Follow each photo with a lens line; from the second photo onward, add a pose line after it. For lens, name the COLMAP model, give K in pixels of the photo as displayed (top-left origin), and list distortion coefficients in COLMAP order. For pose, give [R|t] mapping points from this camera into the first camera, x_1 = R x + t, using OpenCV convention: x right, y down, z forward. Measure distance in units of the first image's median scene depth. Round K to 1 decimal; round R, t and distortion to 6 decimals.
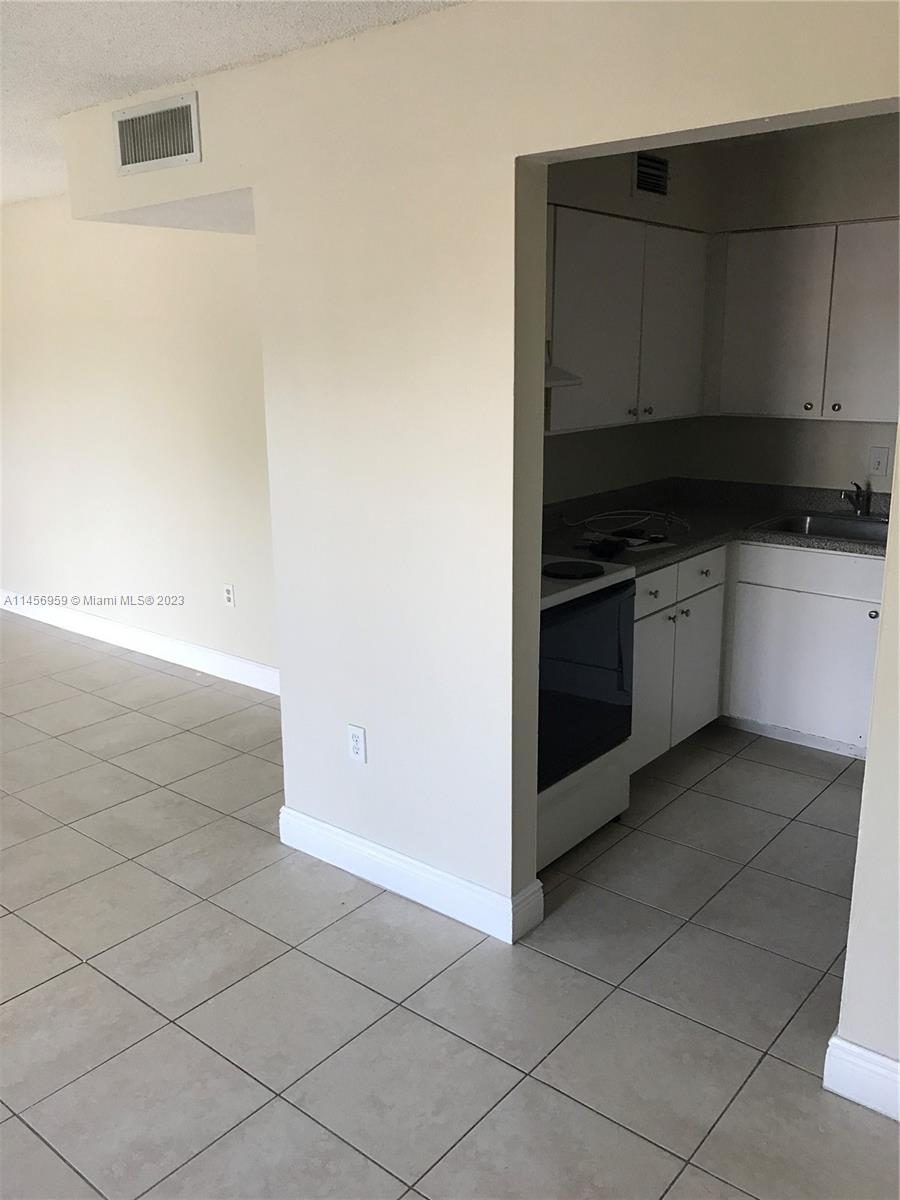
lens RADIAL K [[992.9, 0, 459.4], [0, 992.9, 597.5], [0, 0, 1]] dist [0.008196, -0.003717]
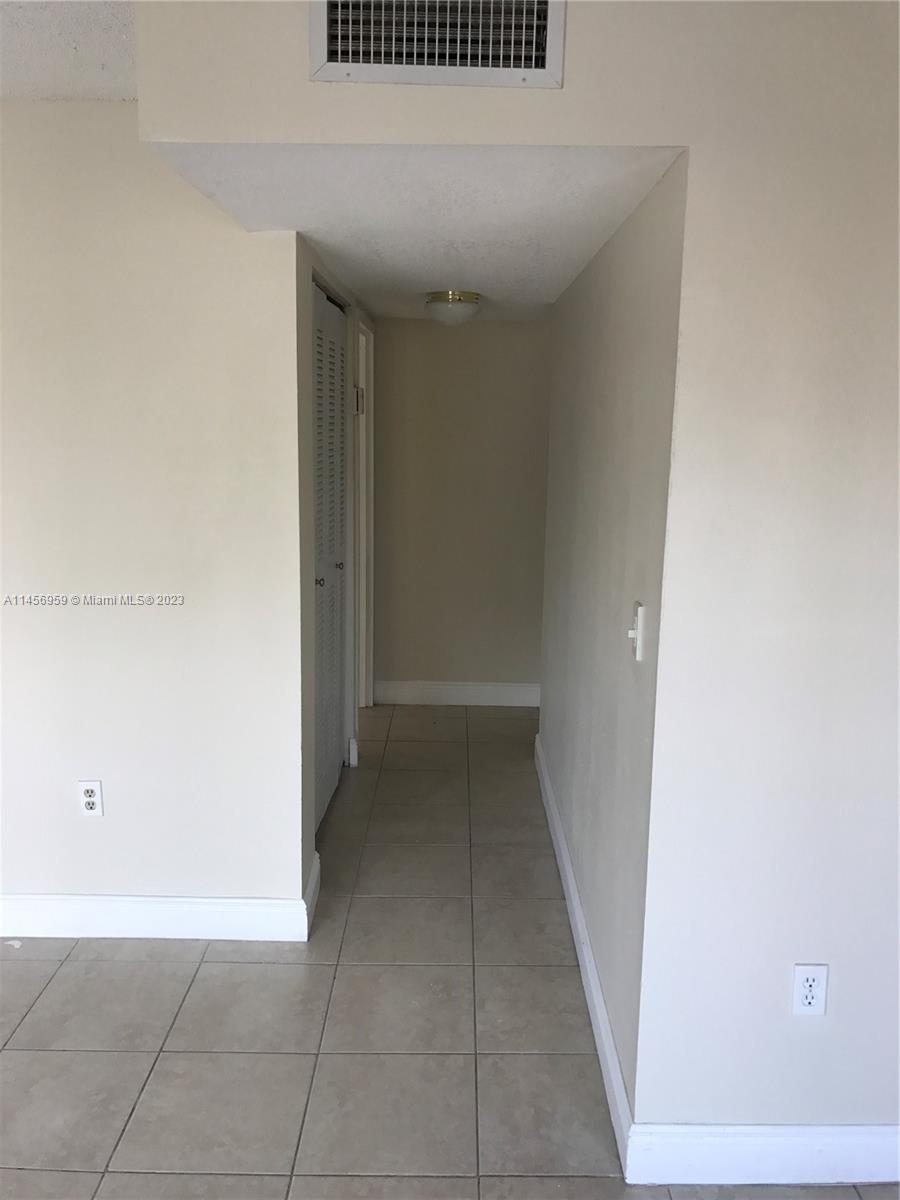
lens RADIAL K [[991.3, 0, 452.6], [0, 991.3, 576.5], [0, 0, 1]] dist [0.028438, -0.073090]
pose [[0.773951, -0.088646, 0.627010, -0.608252], [0.136154, 0.990290, -0.028055, -0.126706], [-0.618435, 0.107083, 0.778506, 0.534608]]
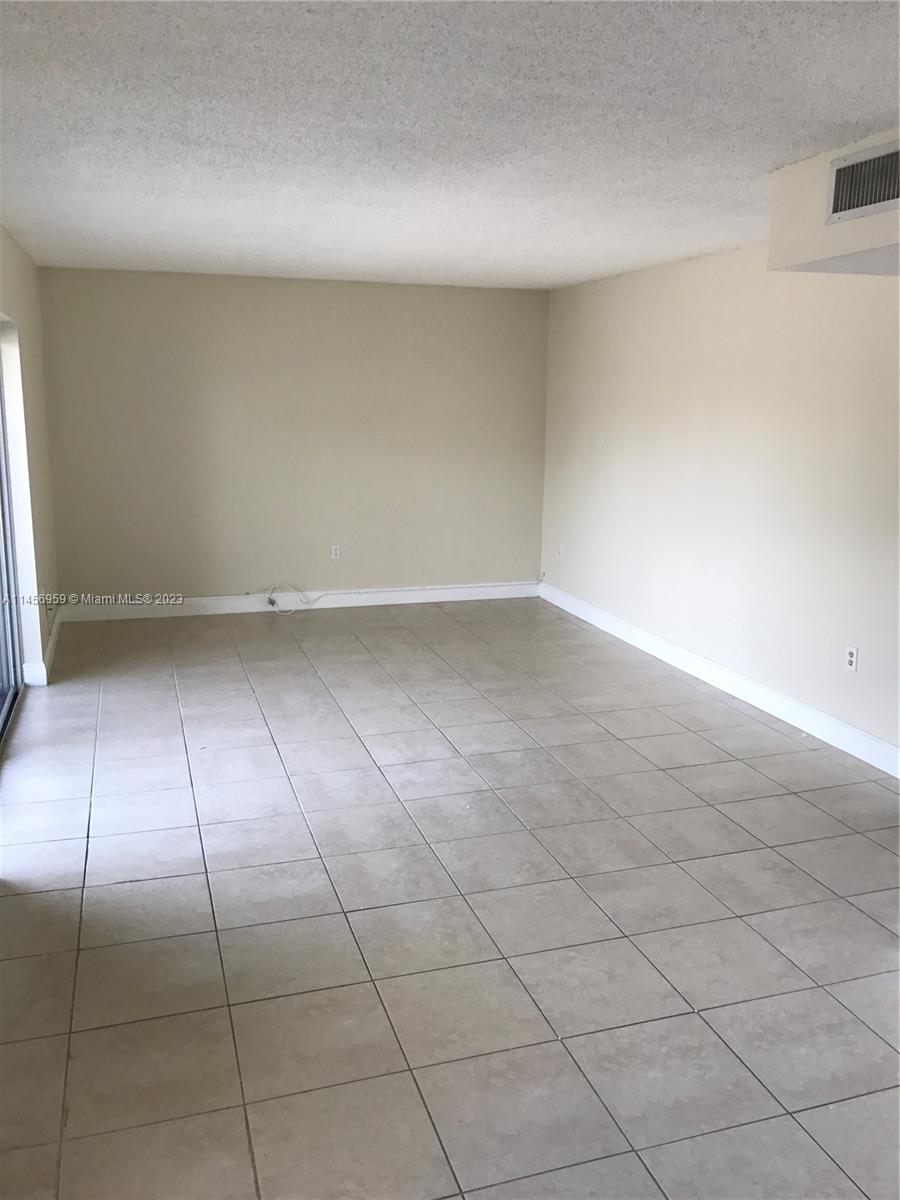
lens RADIAL K [[992.9, 0, 459.4], [0, 992.9, 597.5], [0, 0, 1]] dist [0.008196, -0.003717]
pose [[0.839601, 0.127152, -0.528113, -0.076607], [-0.151228, 0.988496, -0.002427, -0.001341], [0.521729, 0.081903, 0.849171, 0.004675]]
